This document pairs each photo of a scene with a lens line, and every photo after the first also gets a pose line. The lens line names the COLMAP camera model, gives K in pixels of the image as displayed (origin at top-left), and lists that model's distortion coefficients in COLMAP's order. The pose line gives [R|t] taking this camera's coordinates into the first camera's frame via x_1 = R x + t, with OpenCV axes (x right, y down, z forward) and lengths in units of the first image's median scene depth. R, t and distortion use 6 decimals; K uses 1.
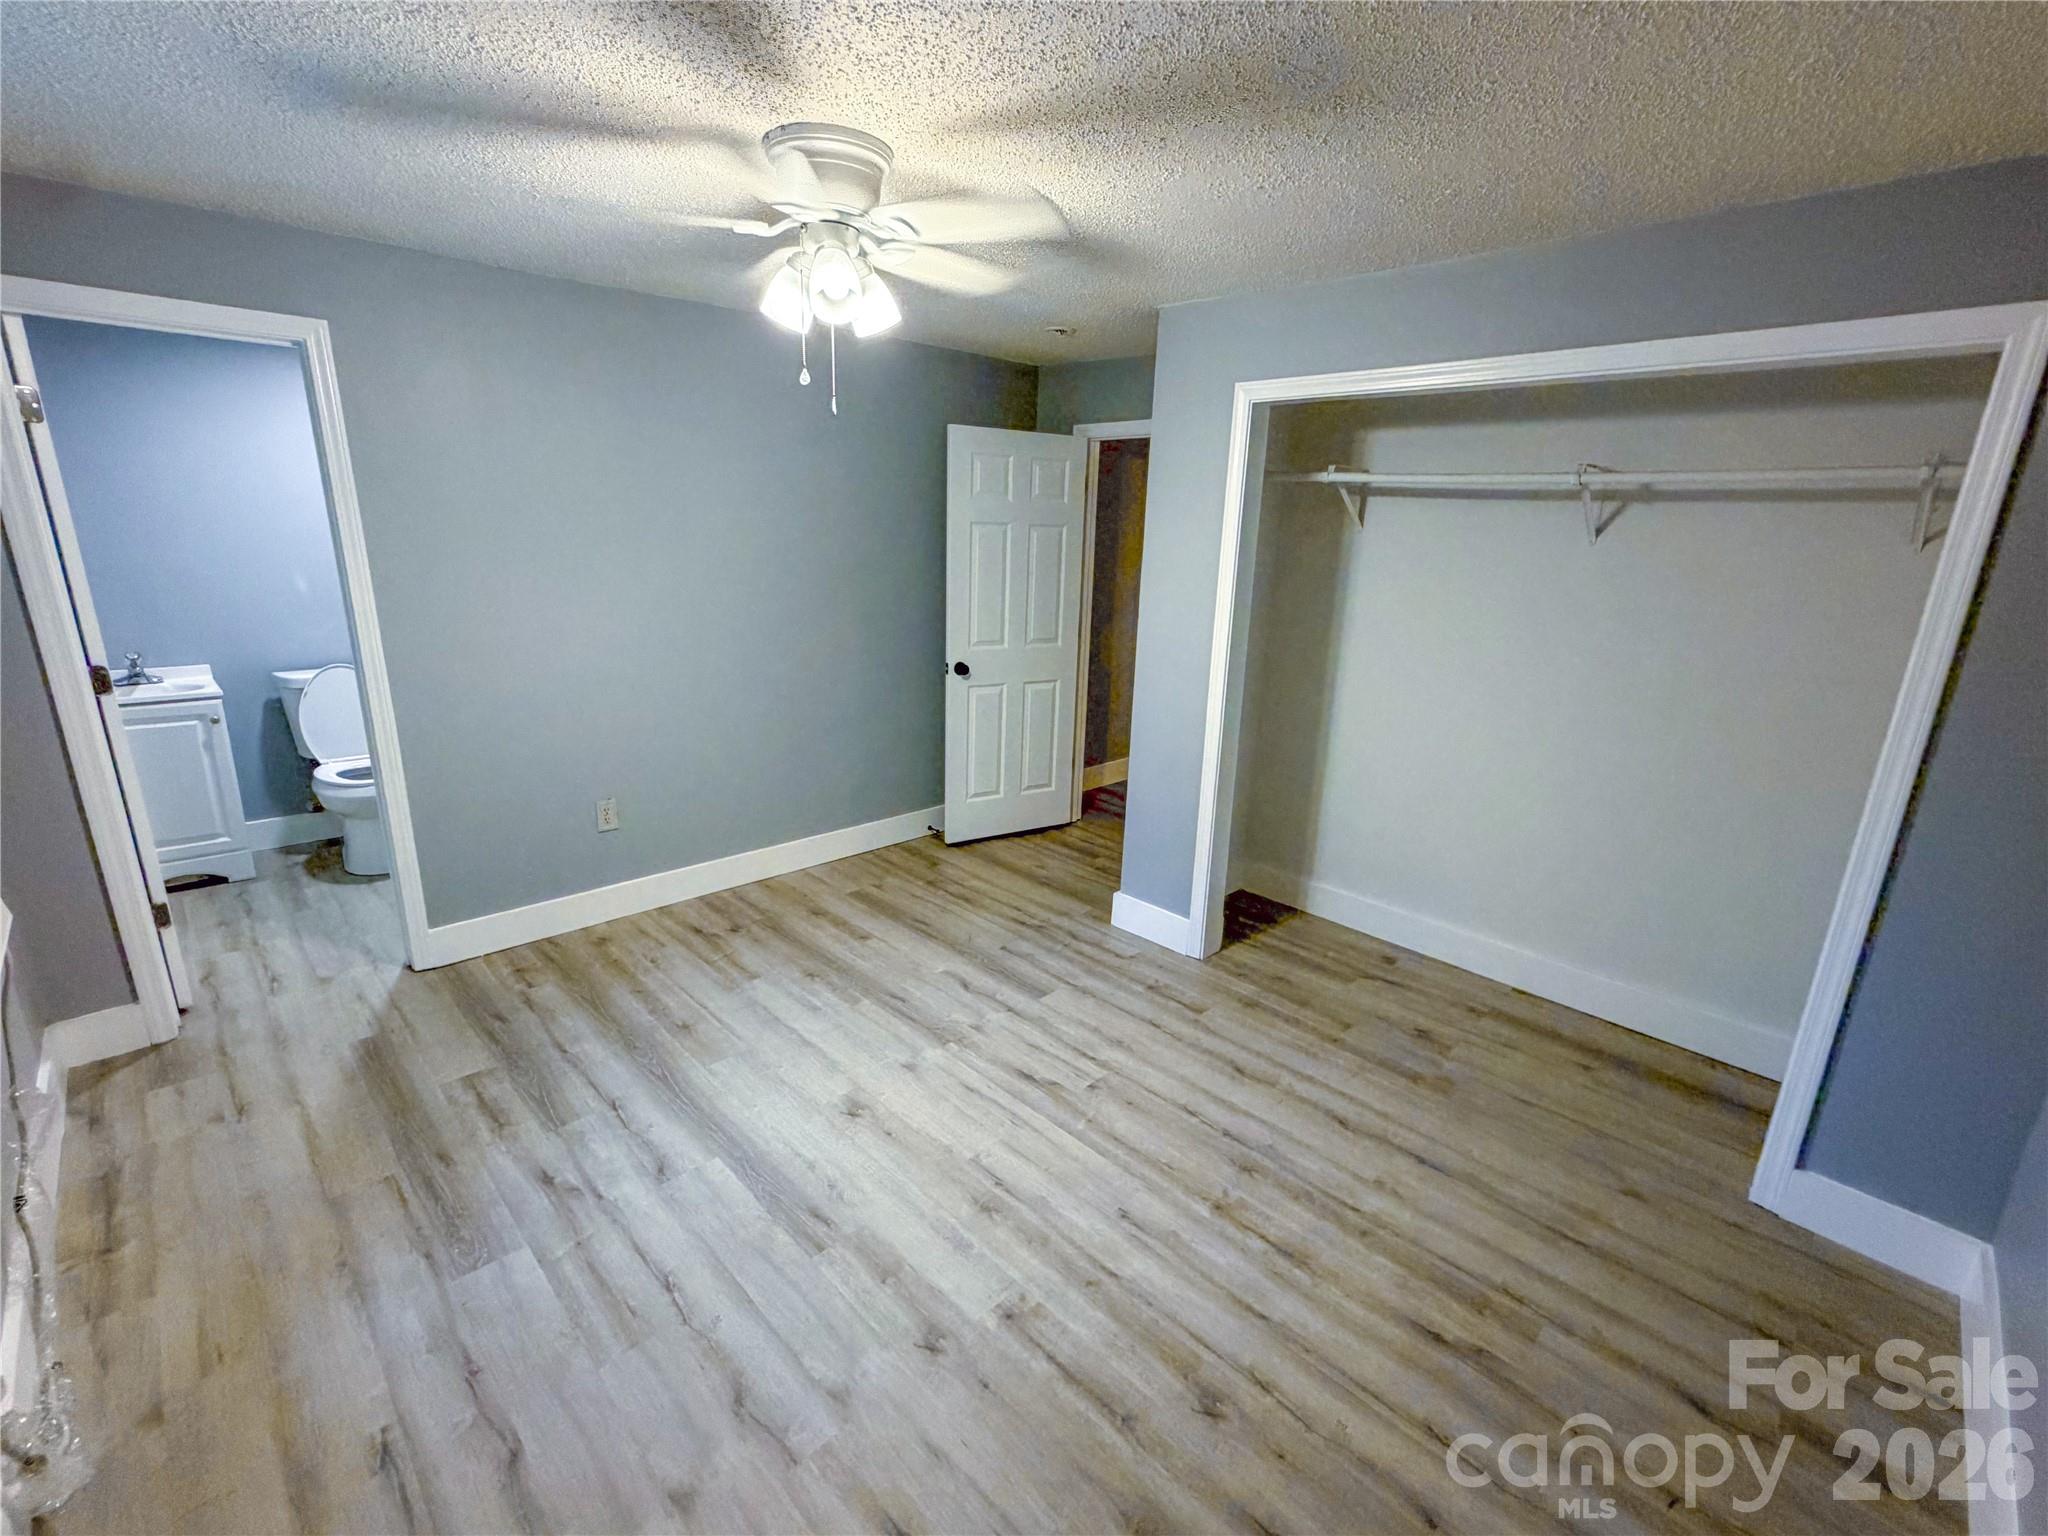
lens RADIAL K [[884.0, 0, 1024.0], [0, 884.0, 768.0], [0, 0, 1]] dist [0.002607, 0.000346]
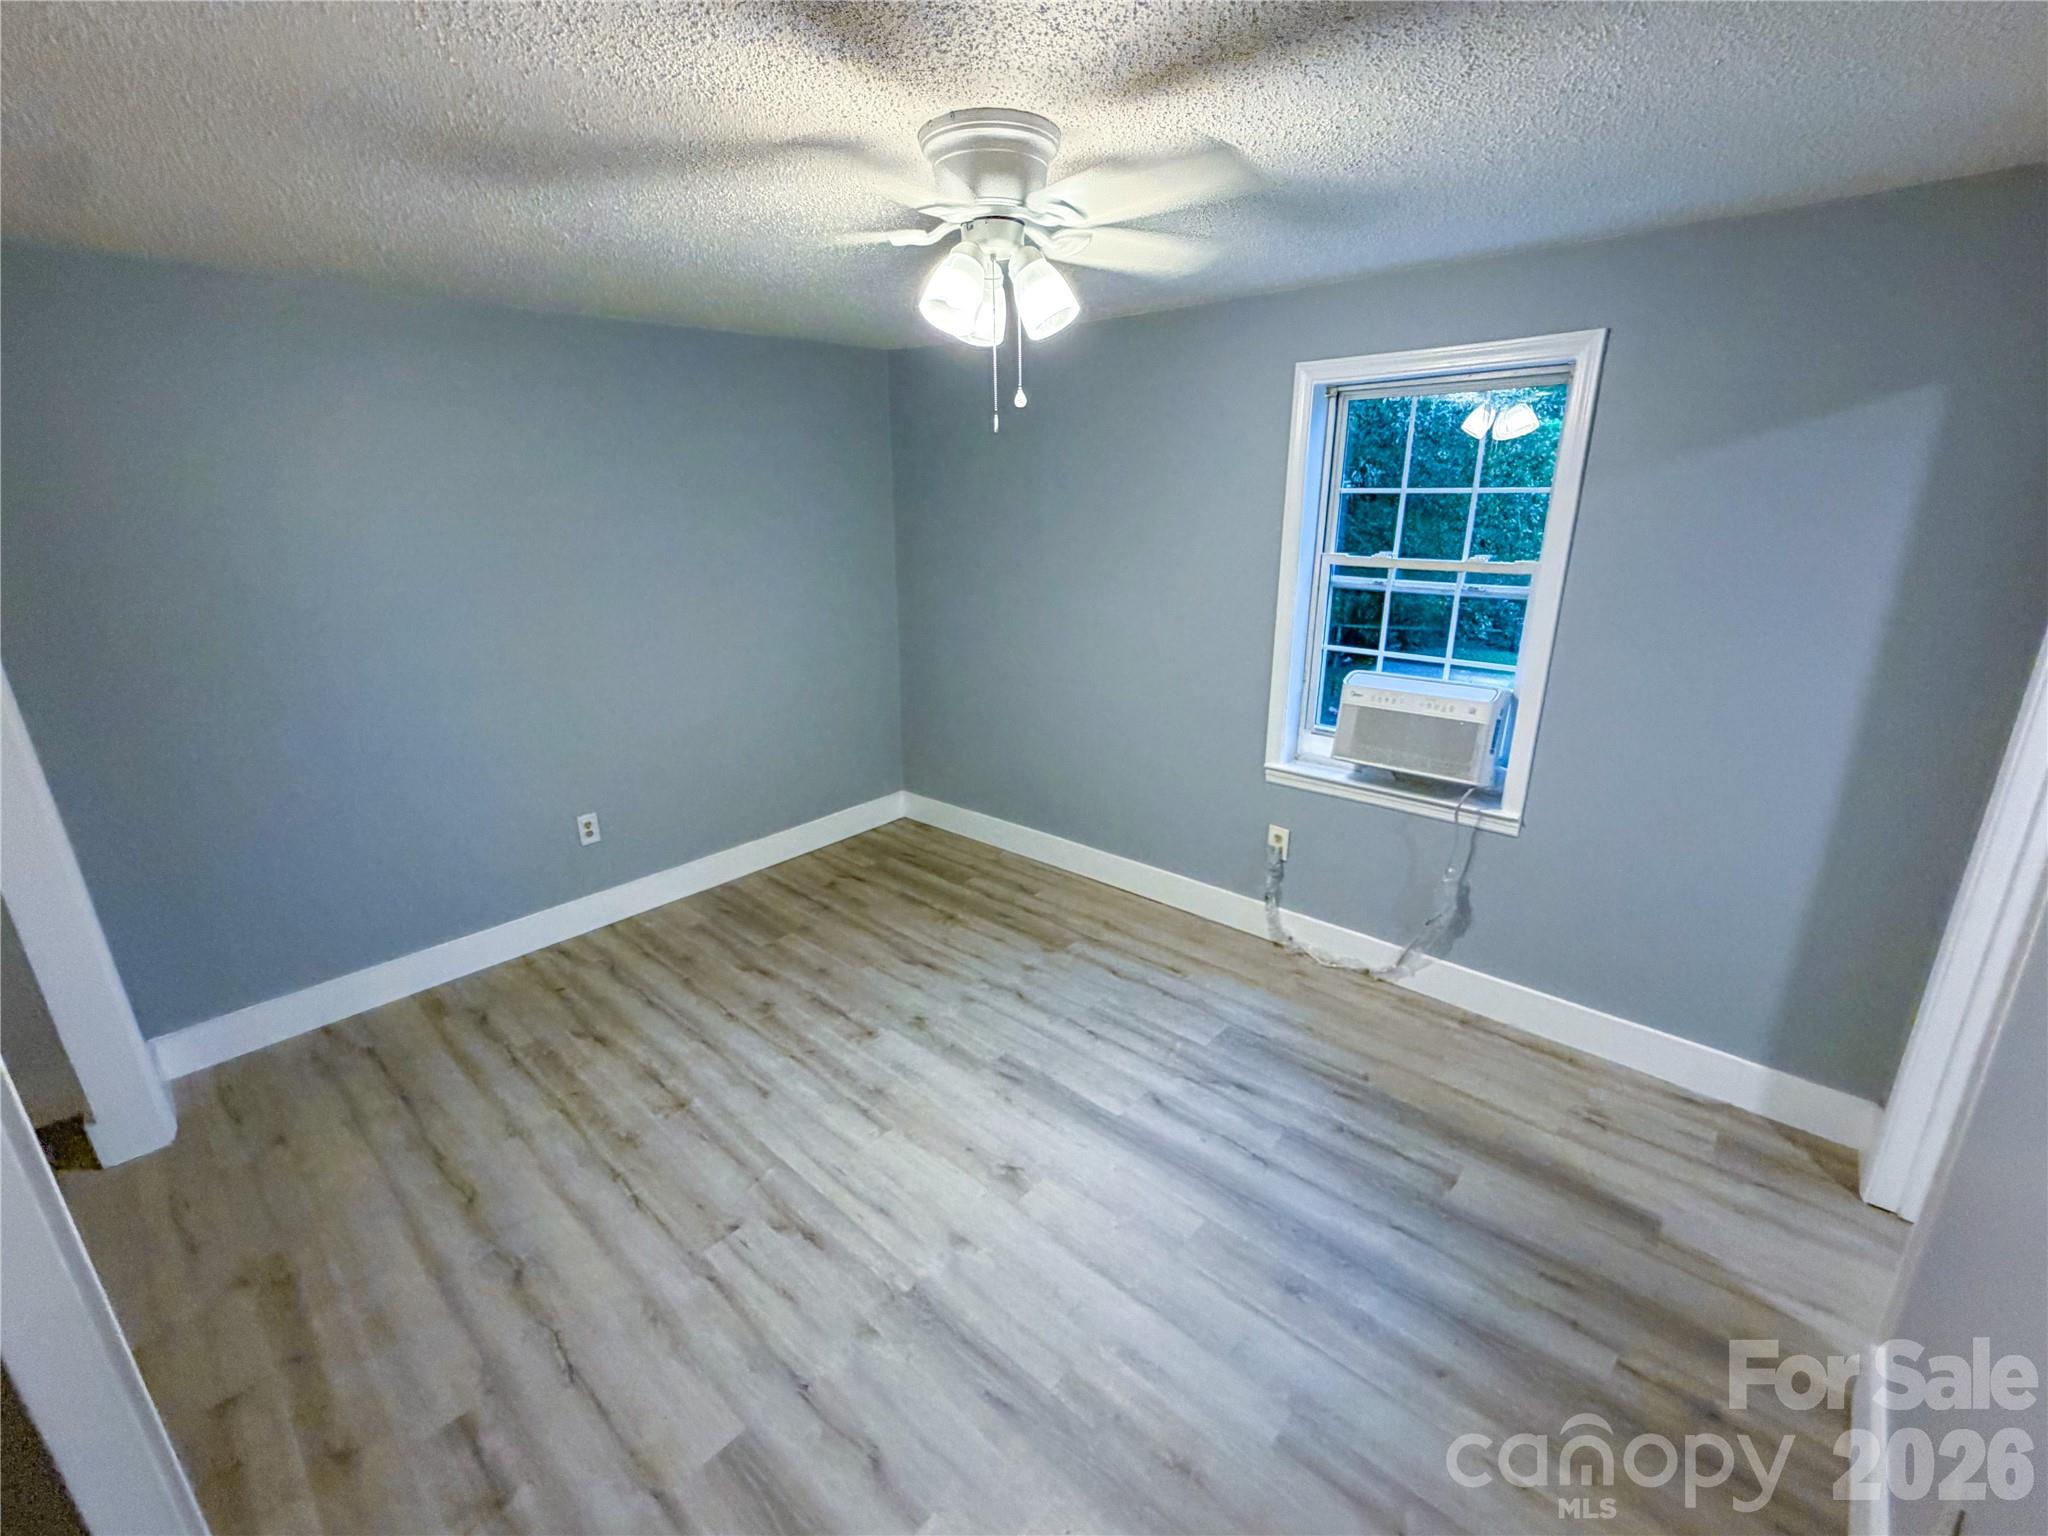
lens RADIAL K [[884.0, 0, 1024.0], [0, 884.0, 768.0], [0, 0, 1]] dist [0.002607, 0.000346]
pose [[-0.998821, -0.006807, -0.048069, -0.167408], [-0.031911, 0.838235, 0.544374, -0.508653], [0.036587, 0.545266, -0.837464, 1.638047]]
